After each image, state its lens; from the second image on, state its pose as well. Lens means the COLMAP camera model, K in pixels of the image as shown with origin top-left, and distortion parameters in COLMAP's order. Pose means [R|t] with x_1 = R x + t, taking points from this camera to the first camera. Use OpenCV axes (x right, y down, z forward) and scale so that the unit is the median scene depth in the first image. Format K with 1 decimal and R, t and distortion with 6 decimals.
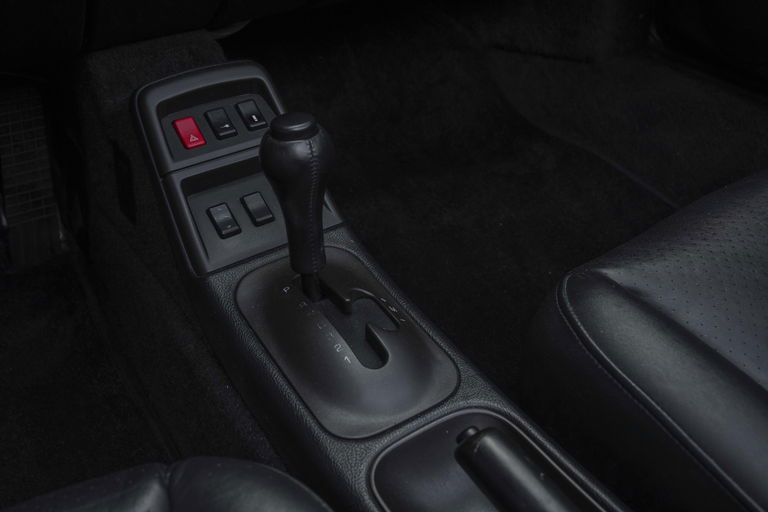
lens RADIAL K [[767.3, 0, 384.0], [0, 767.3, 256.0], [0, 0, 1]] dist [-0.002772, -0.002254]
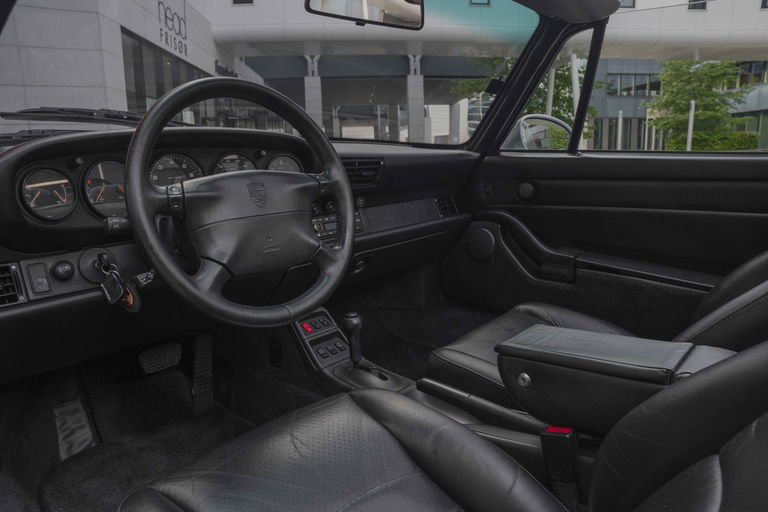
lens RADIAL K [[527.6, 0, 384.0], [0, 527.6, 256.0], [0, 0, 1]] dist [-0.177830, 0.129080]
pose [[0.969672, -0.069905, 0.234200, -0.437871], [0.161041, 0.903548, -0.397074, 0.476337], [-0.183853, 0.422747, 0.887402, -1.074762]]
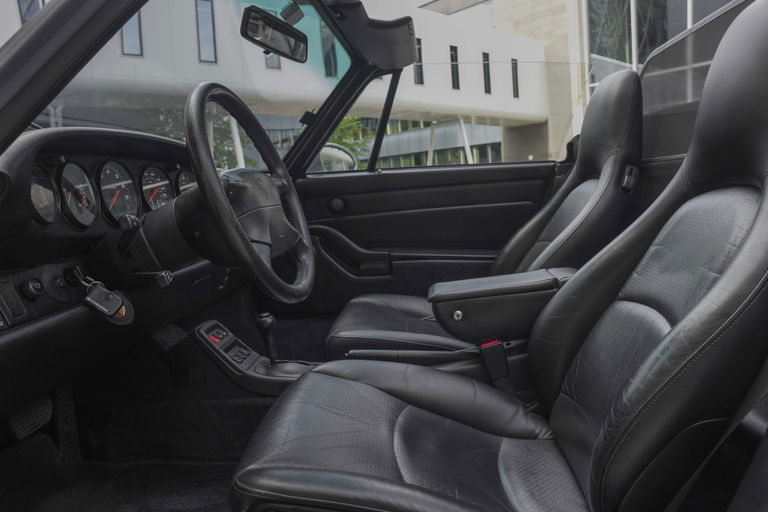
lens RADIAL K [[527.6, 0, 384.0], [0, 527.6, 256.0], [0, 0, 1]] dist [-0.177830, 0.129080]
pose [[0.627672, -0.139613, 0.765857, -1.412526], [0.505929, 0.820859, -0.265004, 0.481144], [-0.591662, 0.553804, 0.585864, -0.857166]]
